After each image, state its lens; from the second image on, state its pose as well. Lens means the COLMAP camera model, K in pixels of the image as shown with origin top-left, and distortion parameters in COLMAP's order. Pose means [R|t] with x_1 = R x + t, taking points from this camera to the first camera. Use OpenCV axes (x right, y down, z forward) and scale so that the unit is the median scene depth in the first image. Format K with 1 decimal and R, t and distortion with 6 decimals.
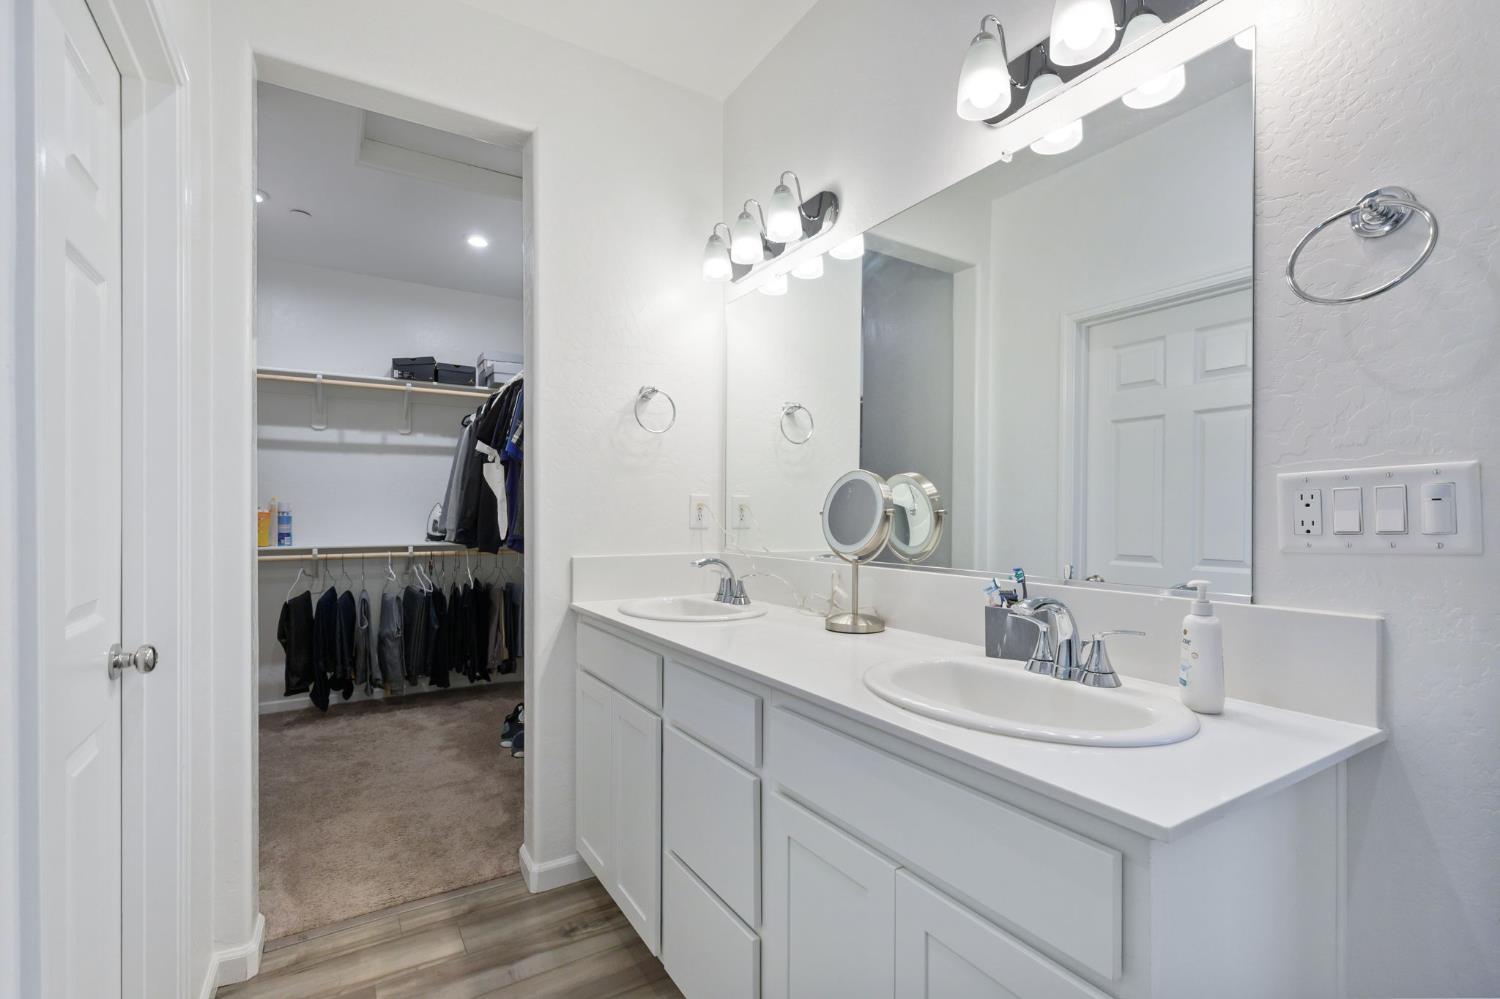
lens RADIAL K [[679.6, 0, 754.5], [0, 679.6, 493.4], [0, 0, 1]] dist [0.005628, -0.000041]
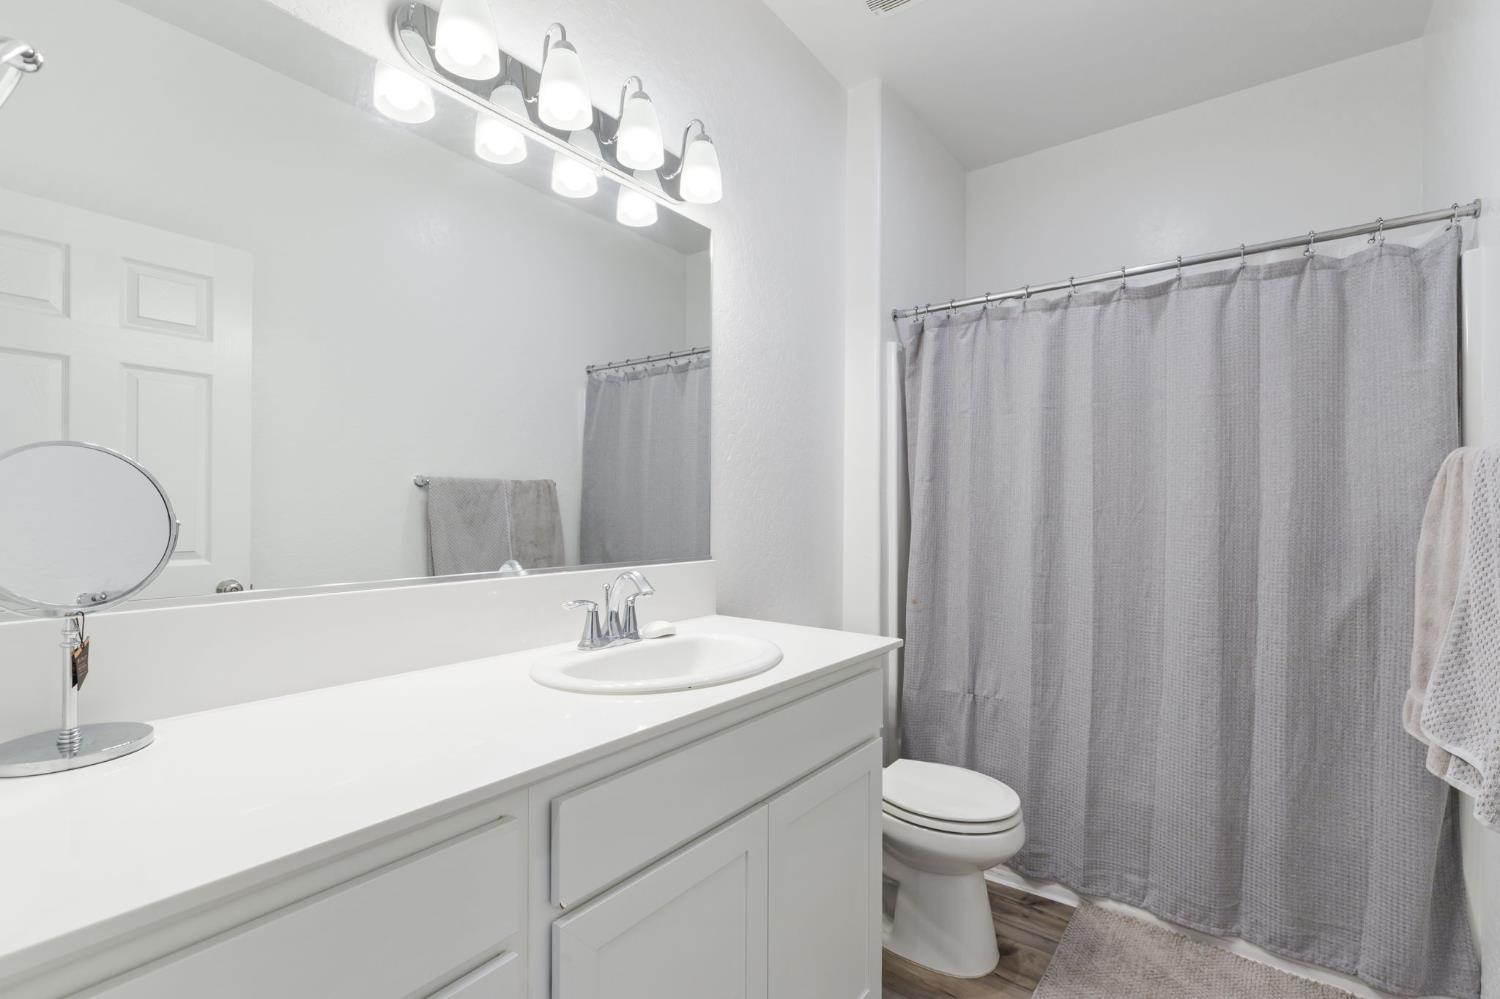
lens RADIAL K [[730.8, 0, 749.6], [0, 730.8, 512.6], [0, 0, 1]] dist [-0.001818, 0.000700]
pose [[-0.399168, -0.011106, 0.916810, -0.598892], [-0.034433, 0.999403, -0.002885, 0.039125], [-0.916231, -0.032720, -0.399312, 1.026551]]
